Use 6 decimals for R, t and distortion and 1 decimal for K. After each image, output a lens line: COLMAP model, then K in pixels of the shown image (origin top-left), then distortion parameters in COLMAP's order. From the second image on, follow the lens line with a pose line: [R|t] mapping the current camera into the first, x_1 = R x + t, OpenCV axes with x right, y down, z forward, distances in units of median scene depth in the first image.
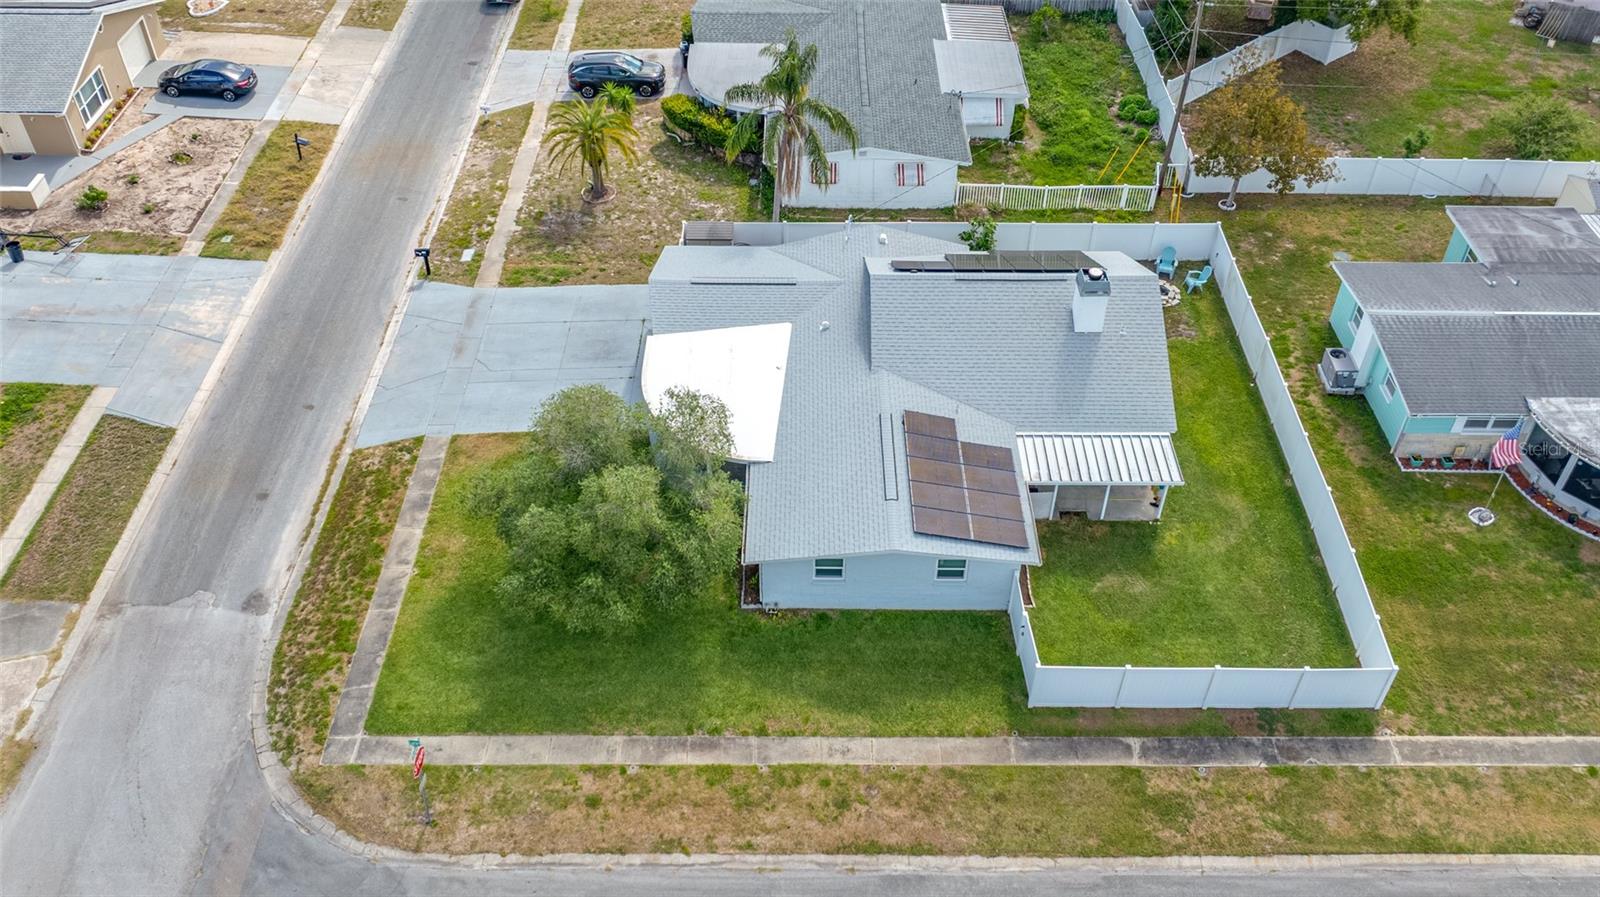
lens RADIAL K [[1314.9, 0, 806.8], [0, 1314.9, 385.9], [0, 0, 1]] dist [-0.024107, 0.001198]
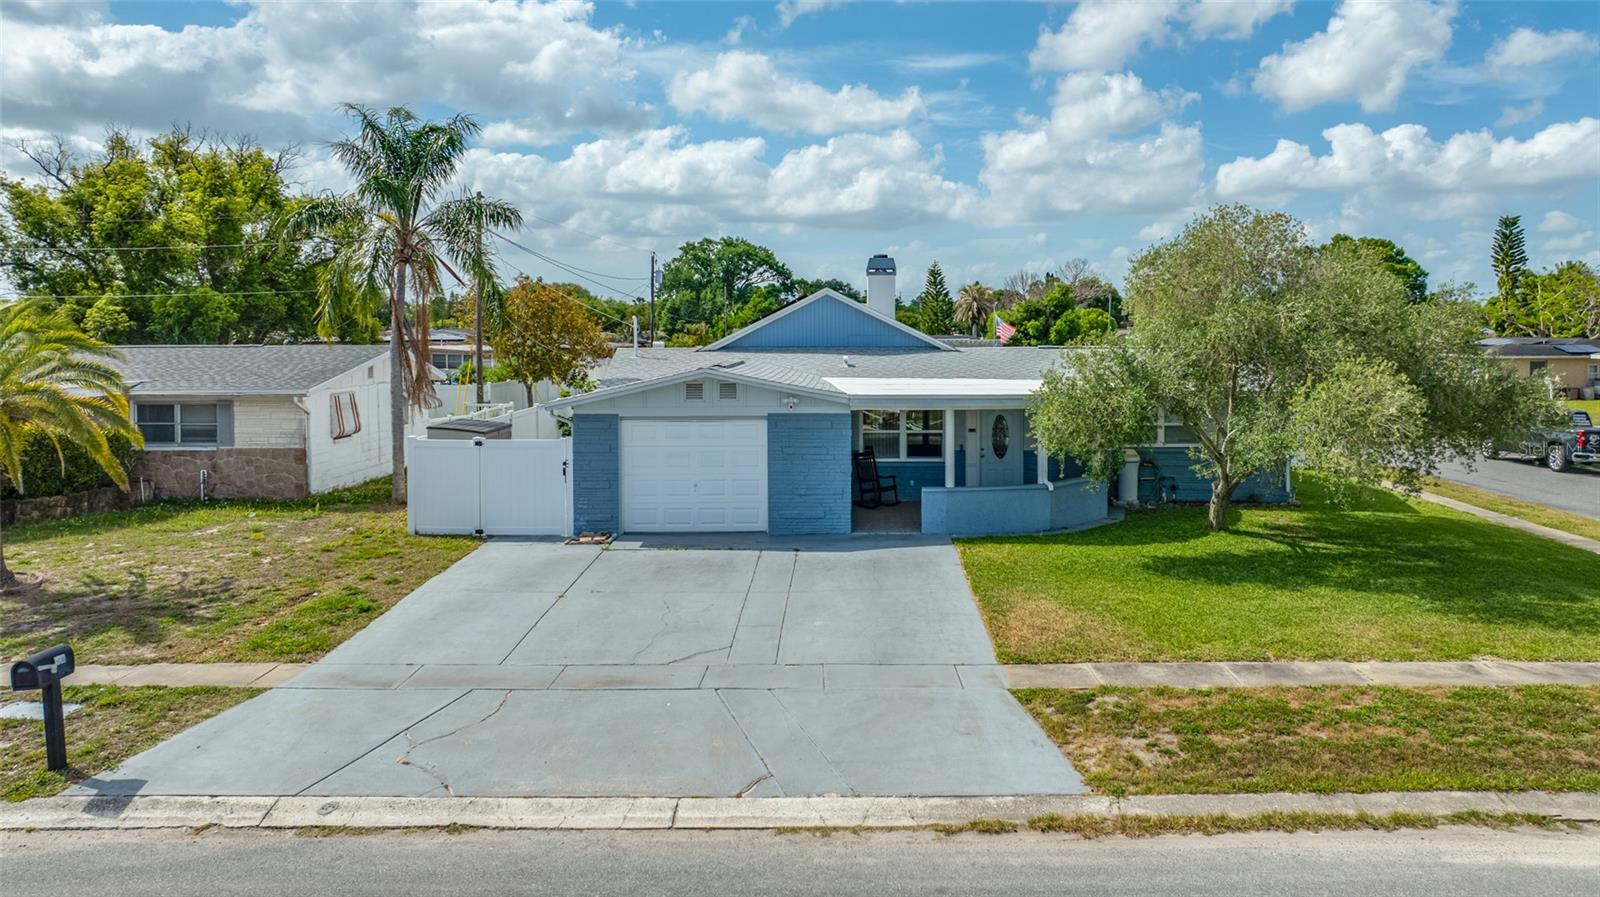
lens RADIAL K [[1141.4, 0, 875.8], [0, 1141.4, 447.1], [0, 0, 1]] dist [-0.017158, 0.002125]
pose [[-0.019618, -0.111241, 0.993600, -0.618168], [0.653959, 0.750297, 0.096913, -0.064054], [-0.756275, 0.651675, 0.058028, 1.043969]]
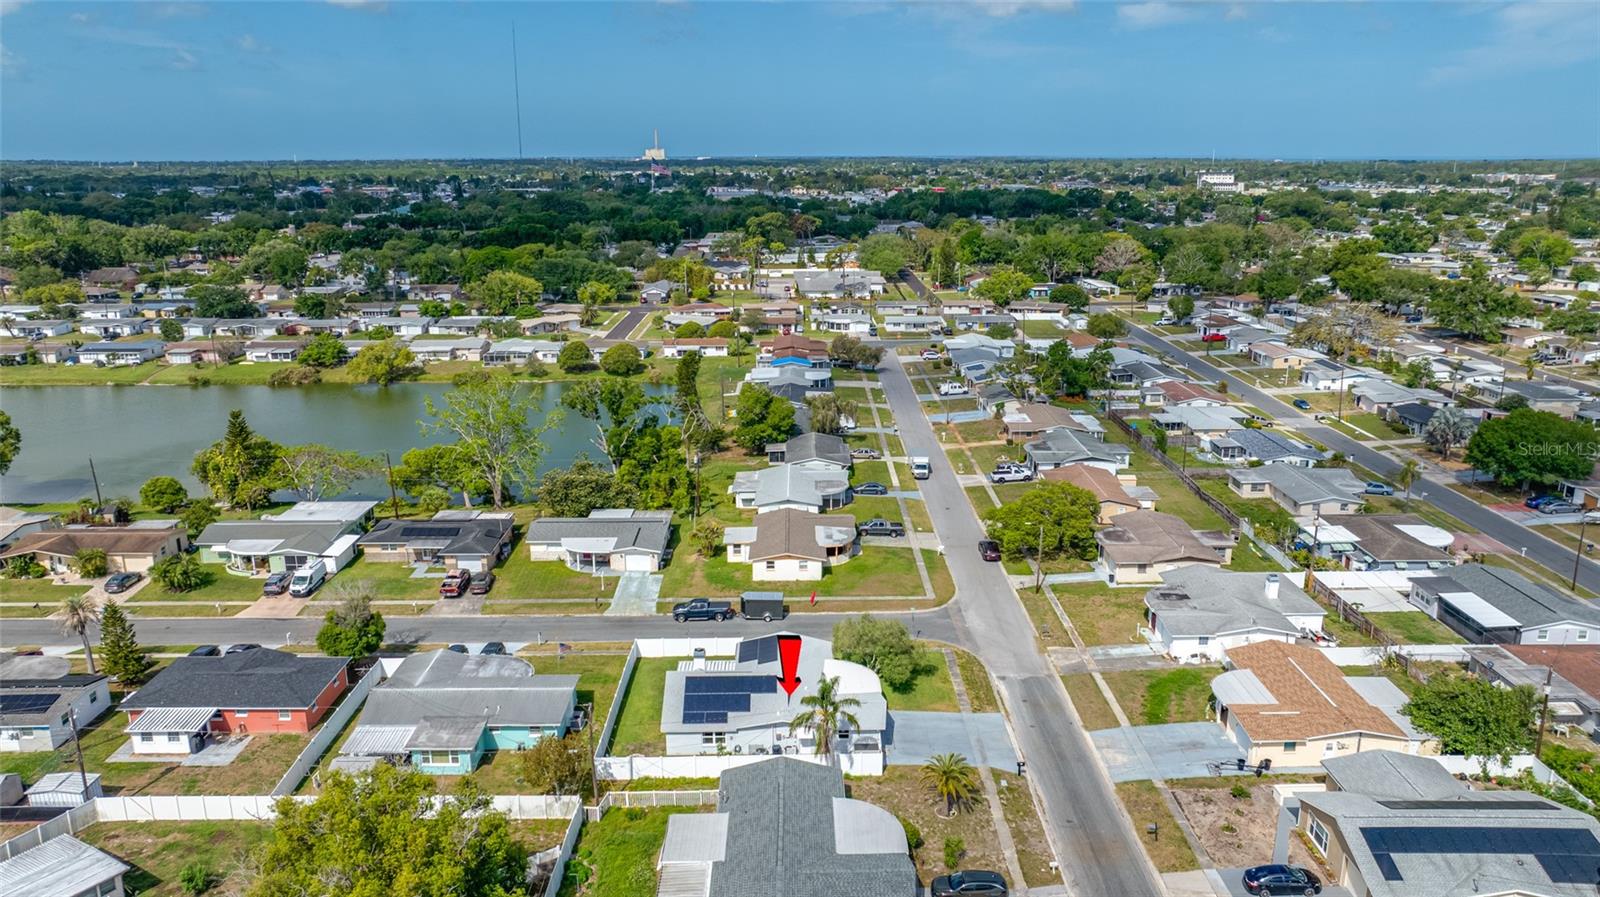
lens RADIAL K [[1122.9, 0, 804.9], [0, 1122.9, 472.7], [0, 0, 1]] dist [-0.016808, -0.000482]
pose [[-0.999926, 0.000642, -0.012173, 0.043607], [-0.009812, 0.550186, 0.834984, -2.062148], [0.007233, 0.835042, -0.550139, 1.895766]]
